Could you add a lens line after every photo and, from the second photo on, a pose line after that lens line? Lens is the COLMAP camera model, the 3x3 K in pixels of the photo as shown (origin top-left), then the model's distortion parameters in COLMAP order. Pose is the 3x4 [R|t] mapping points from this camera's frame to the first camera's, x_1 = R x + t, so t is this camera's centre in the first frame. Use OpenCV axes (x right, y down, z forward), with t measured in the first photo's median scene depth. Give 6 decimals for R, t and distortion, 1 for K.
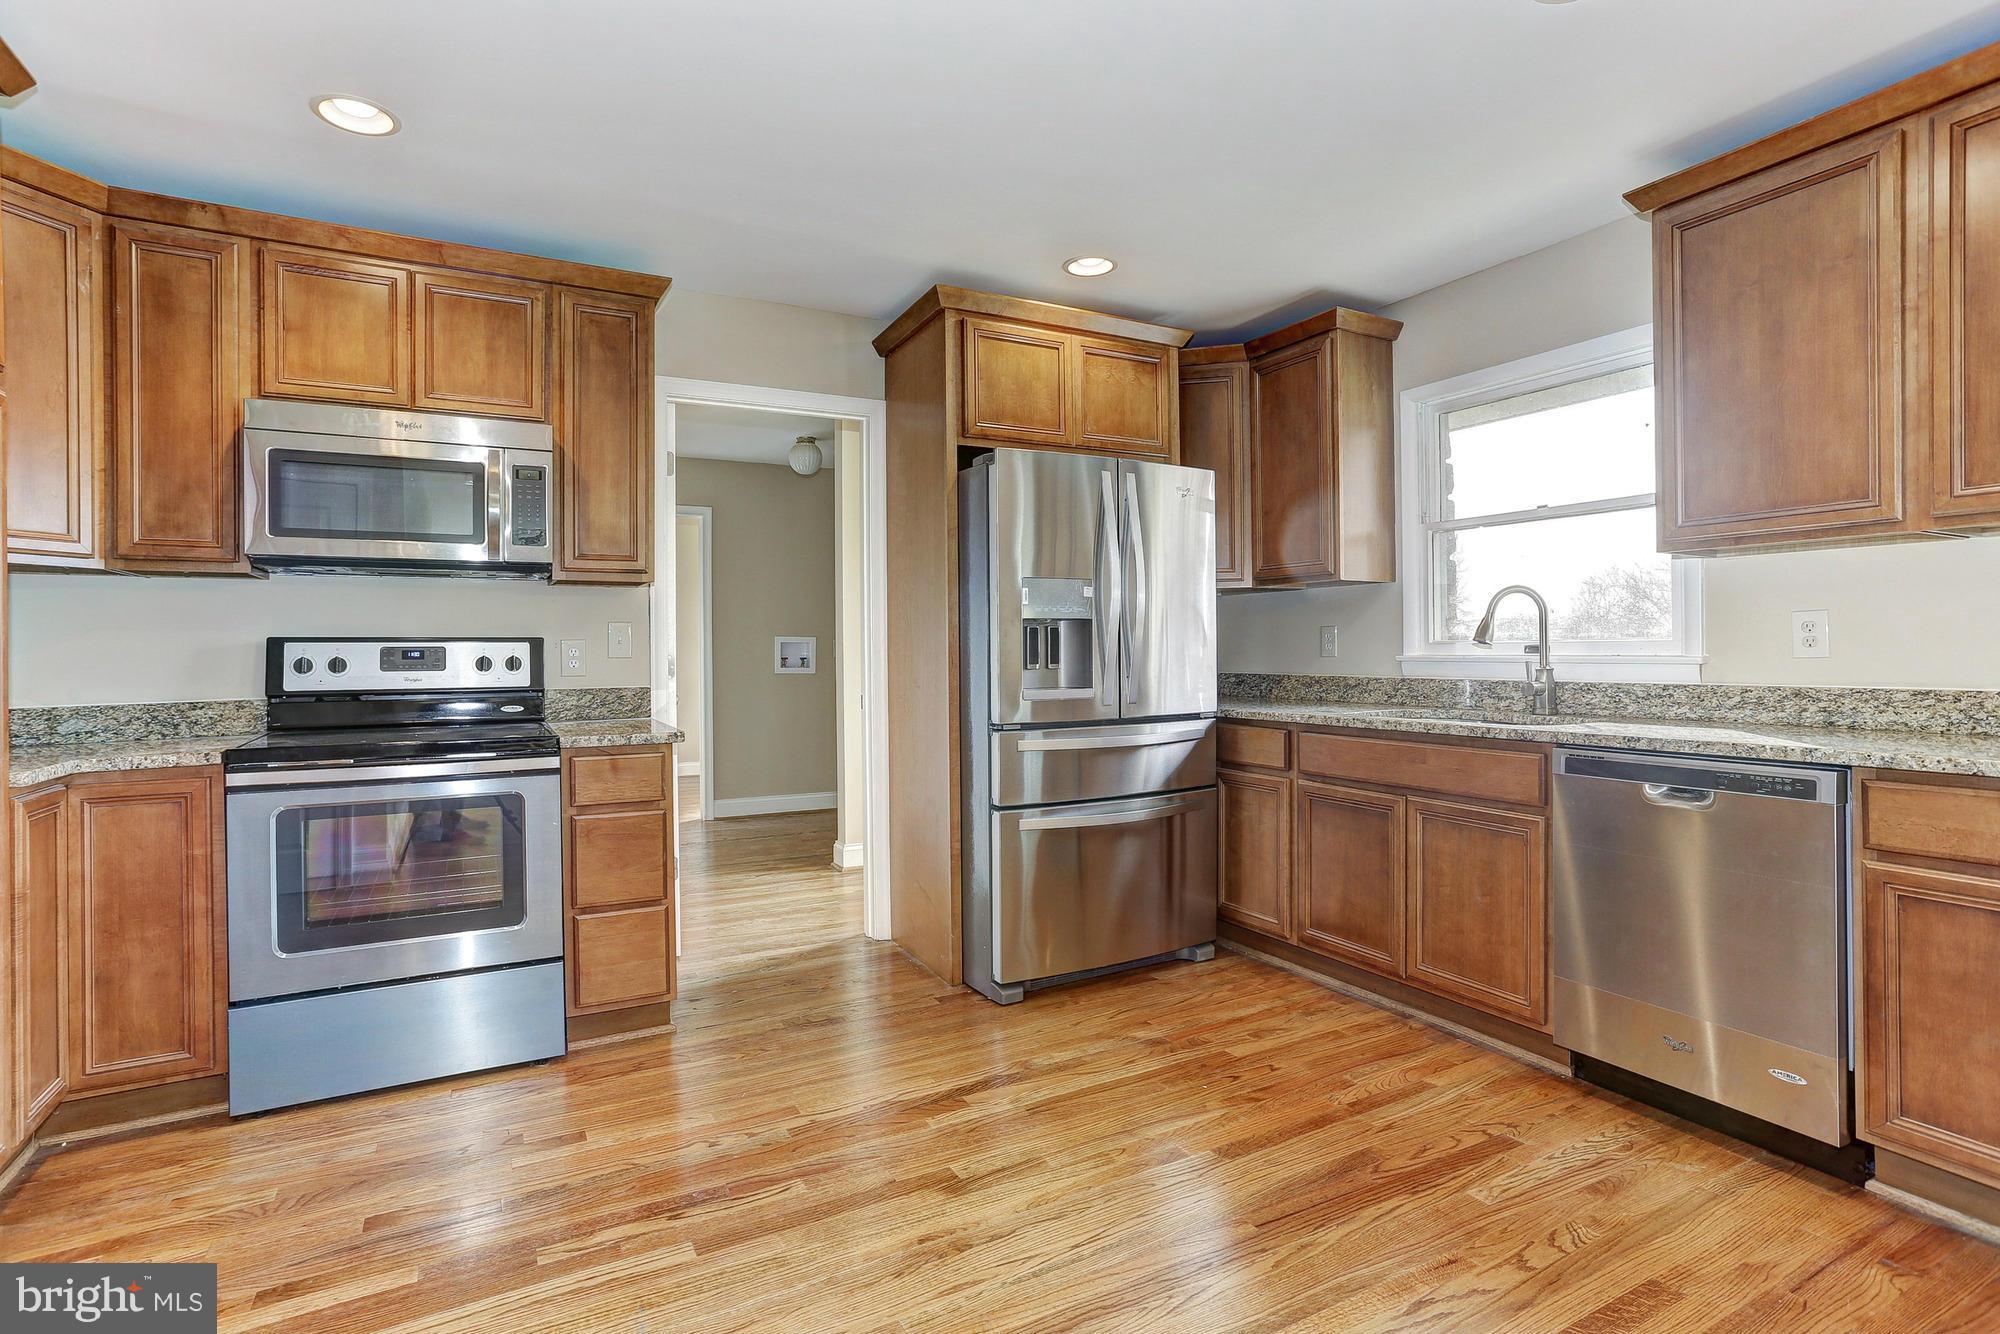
lens RADIAL K [[988.9, 0, 1016.3], [0, 988.9, 650.1], [0, 0, 1]] dist [-0.039642, 0.021085]
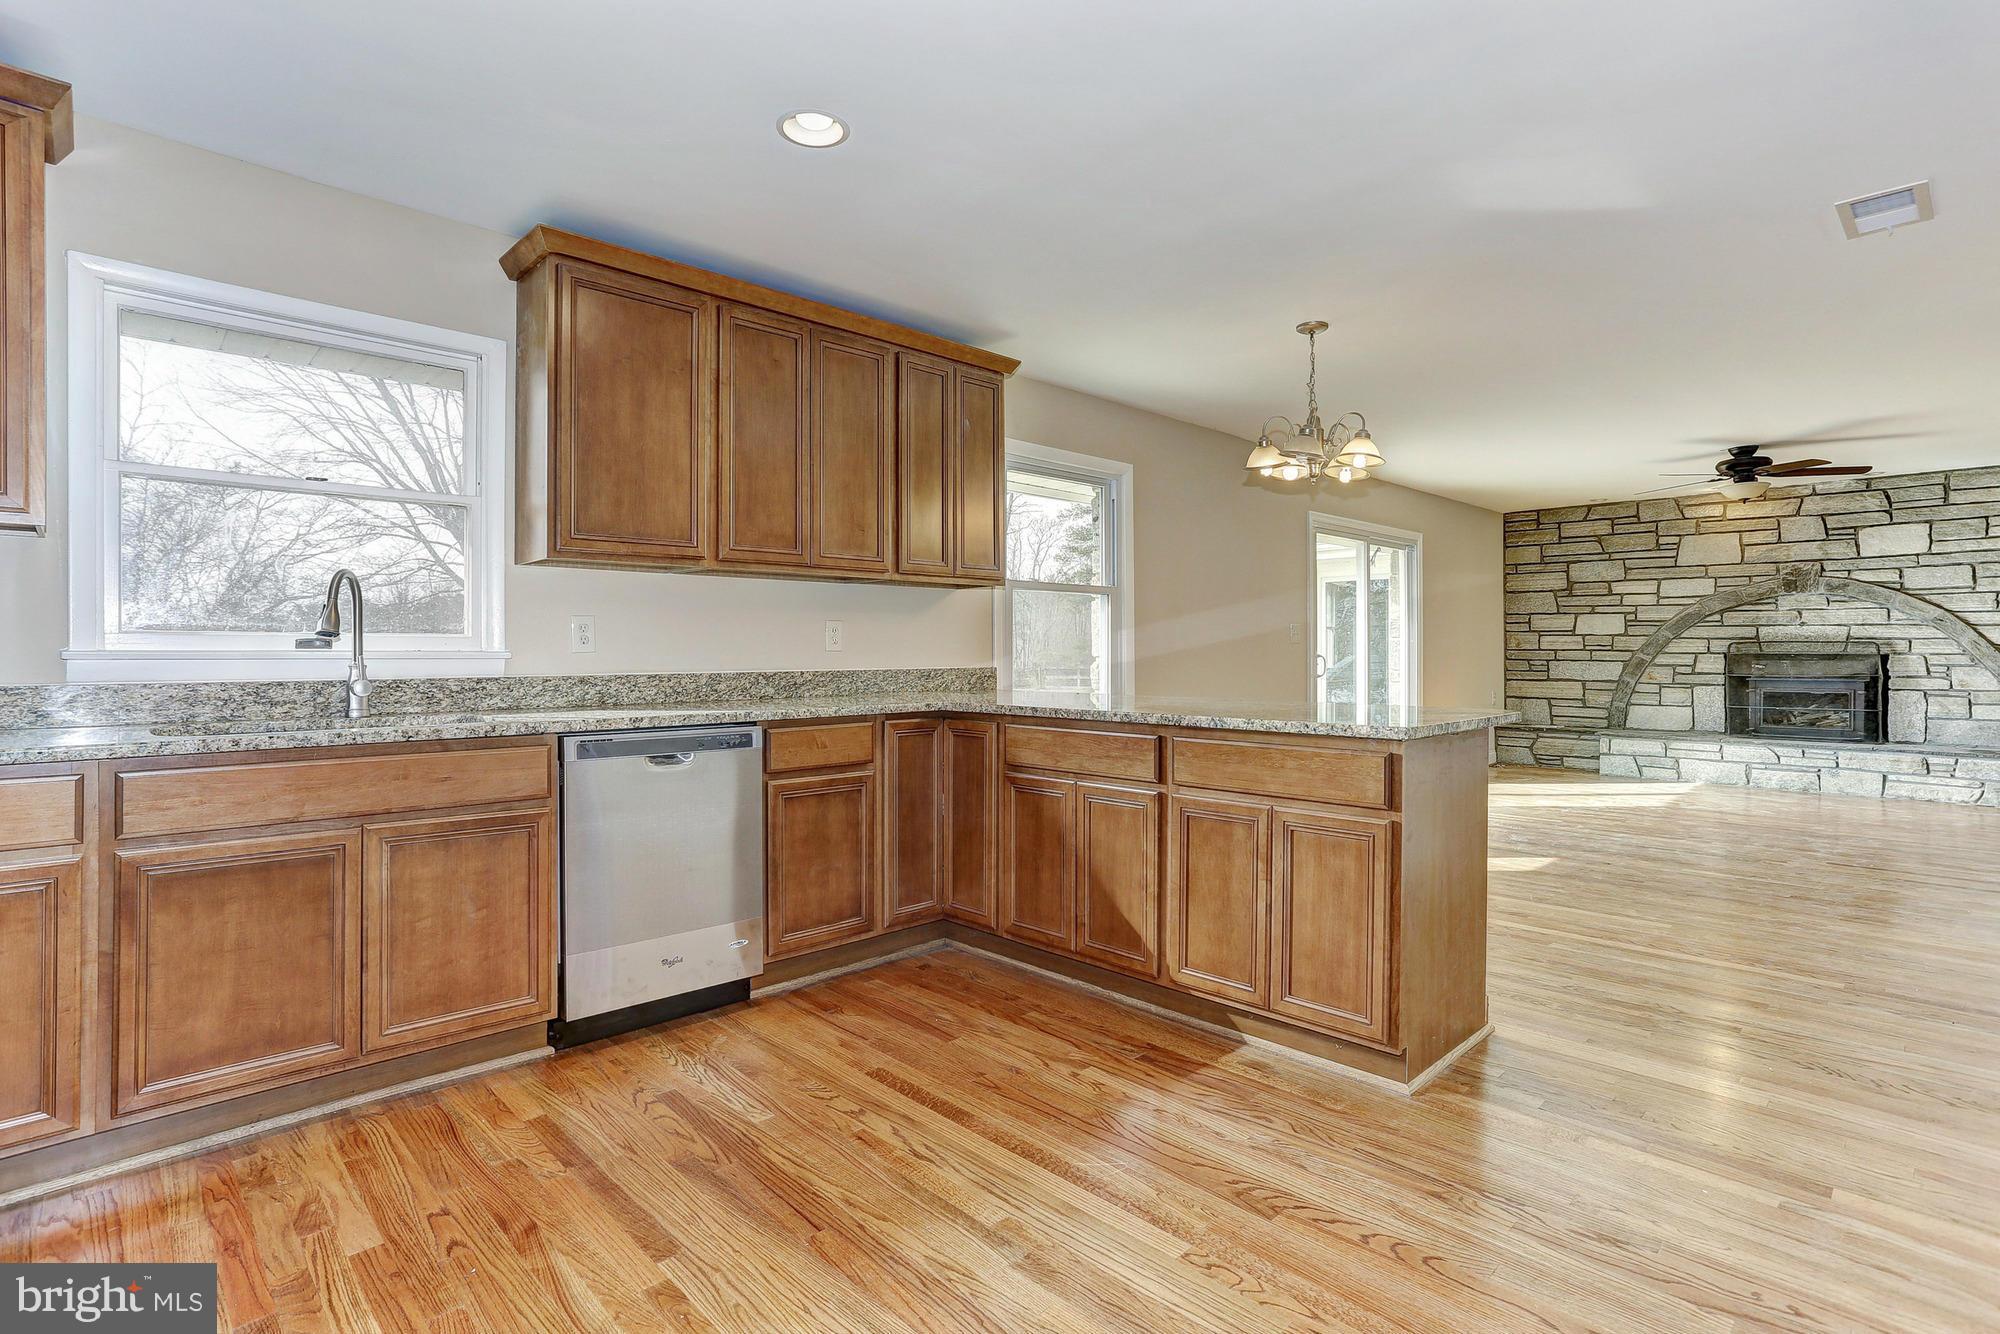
lens RADIAL K [[988.9, 0, 962.3], [0, 988.9, 653.8], [0, 0, 1]] dist [-0.039642, 0.021085]
pose [[-0.253669, 0.006240, 0.967271, -0.626435], [0.002669, 0.999980, -0.005751, 0.020578], [-0.967287, 0.001122, -0.253680, 0.949370]]
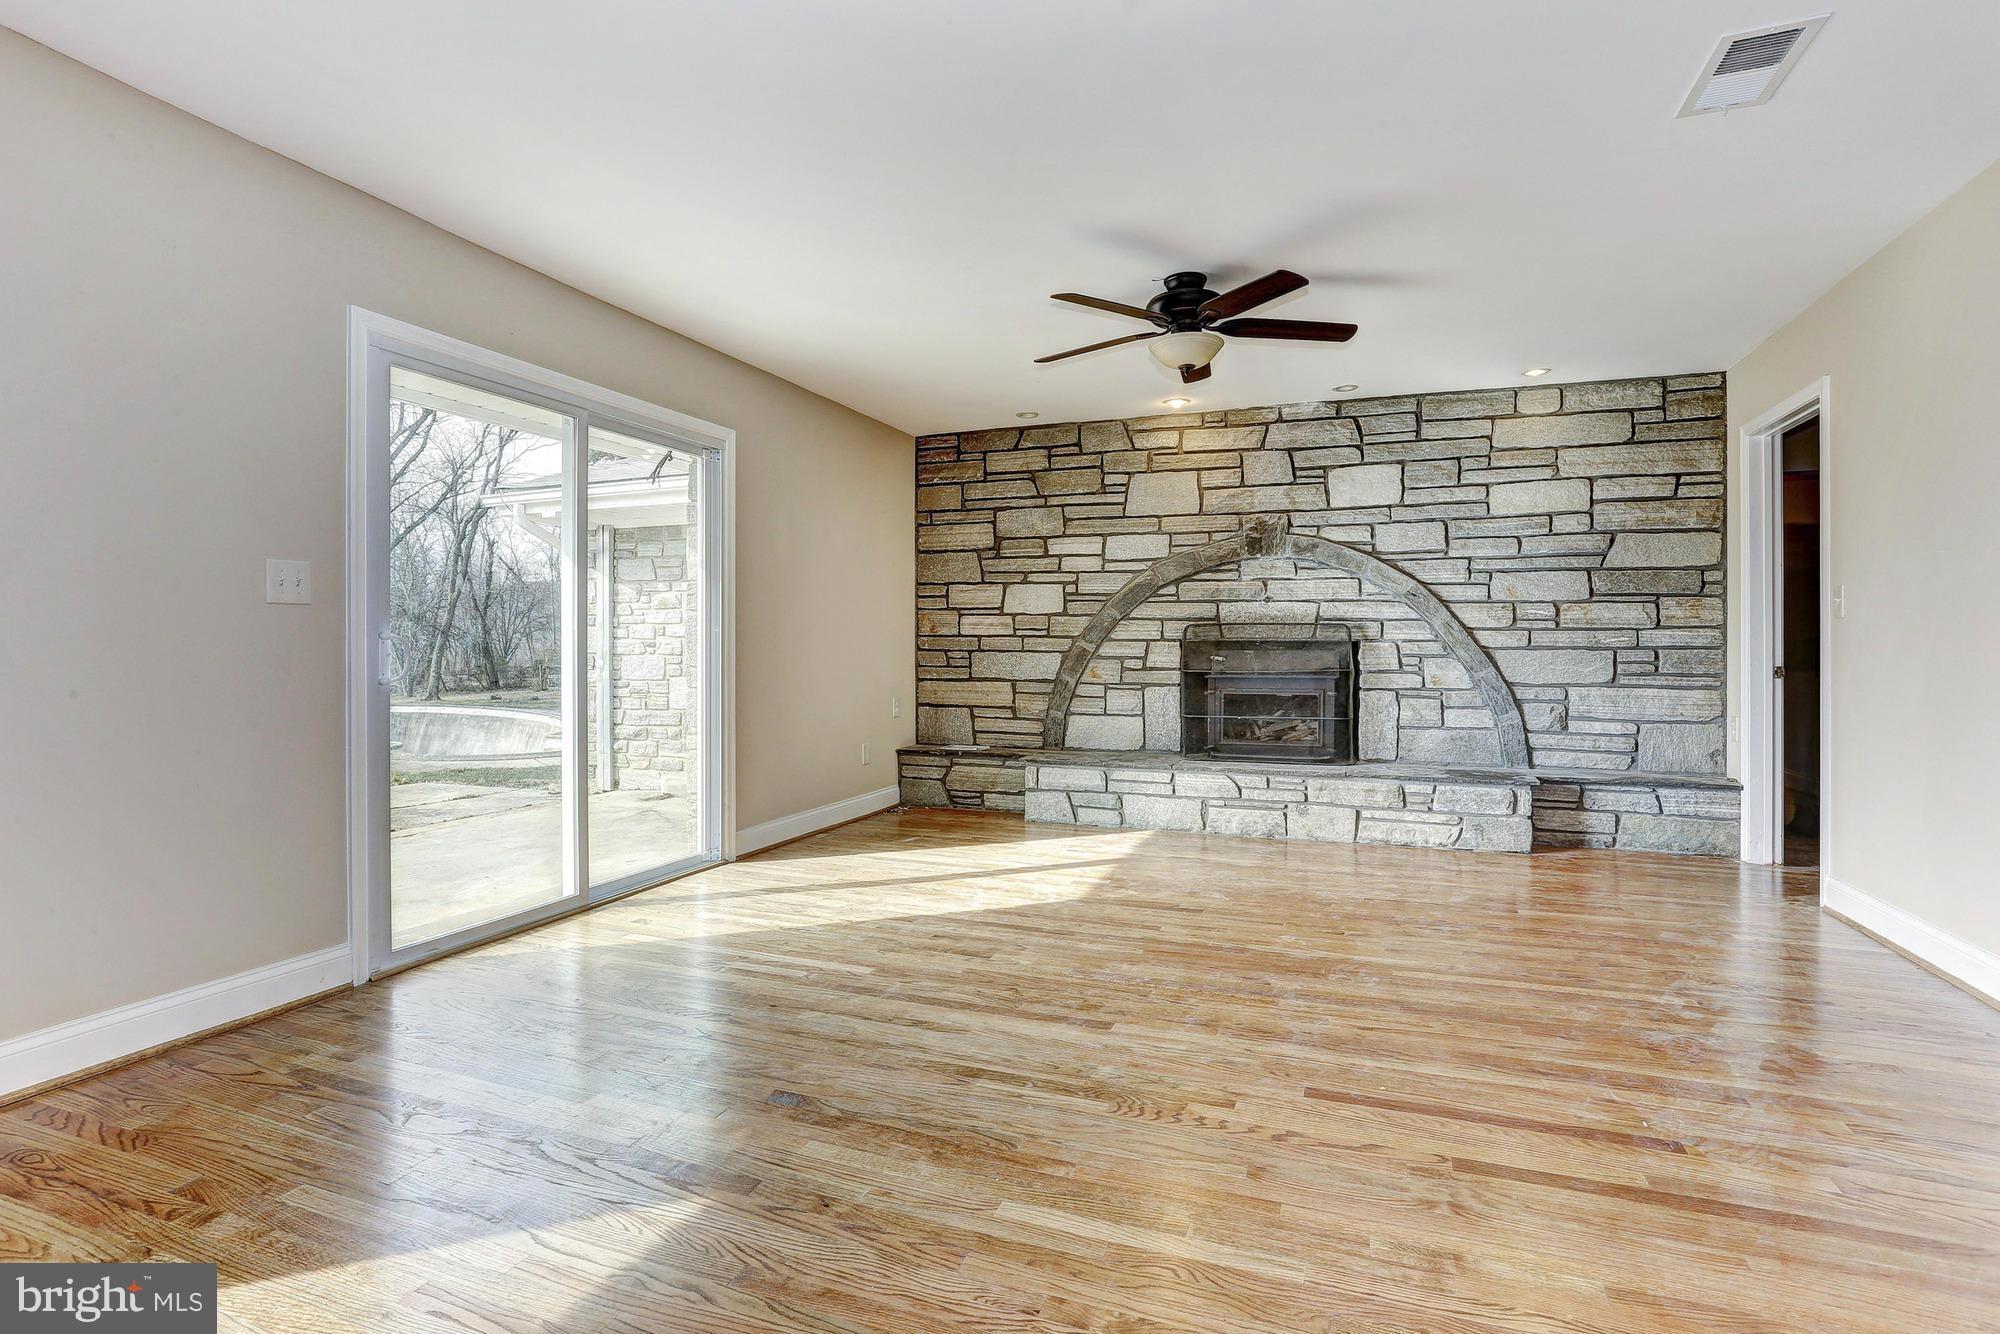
lens RADIAL K [[988.9, 0, 985.0], [0, 988.9, 664.6], [0, 0, 1]] dist [-0.039642, 0.021085]
pose [[-0.640862, -0.003962, 0.767646, 0.269785], [0.004729, 0.999947, 0.009109, 0.039151], [-0.767641, 0.009468, -0.640810, -0.339847]]
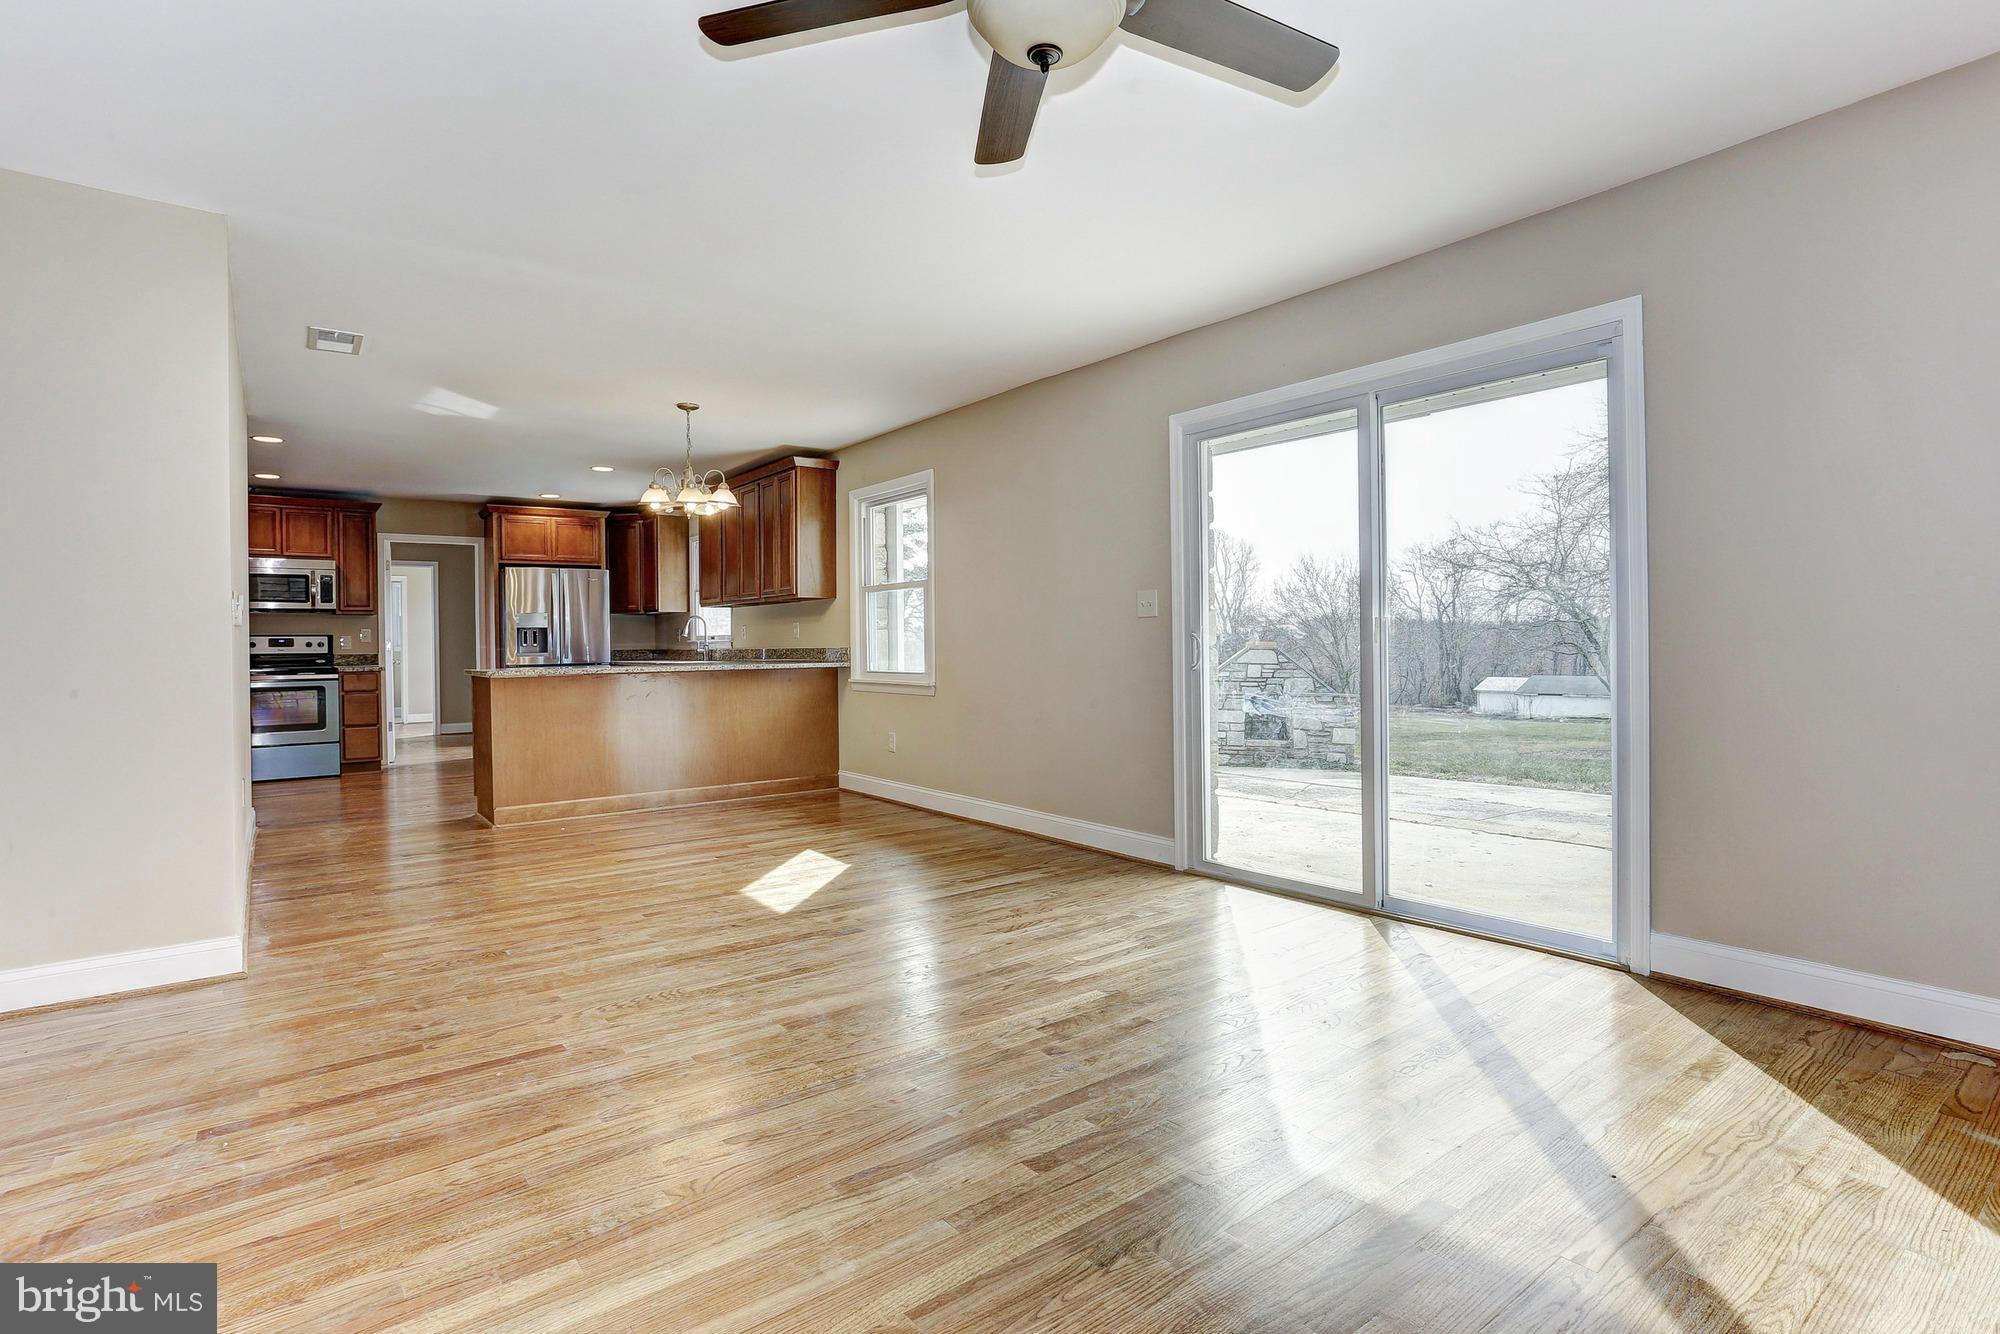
lens RADIAL K [[988.9, 0, 992.6], [0, 988.9, 656.3], [0, 0, 1]] dist [-0.039642, 0.021085]
pose [[0.990042, -0.005658, 0.140655, 1.014341], [0.004379, 0.999946, 0.009402, 0.030929], [-0.140701, -0.008692, 0.990014, -2.068765]]
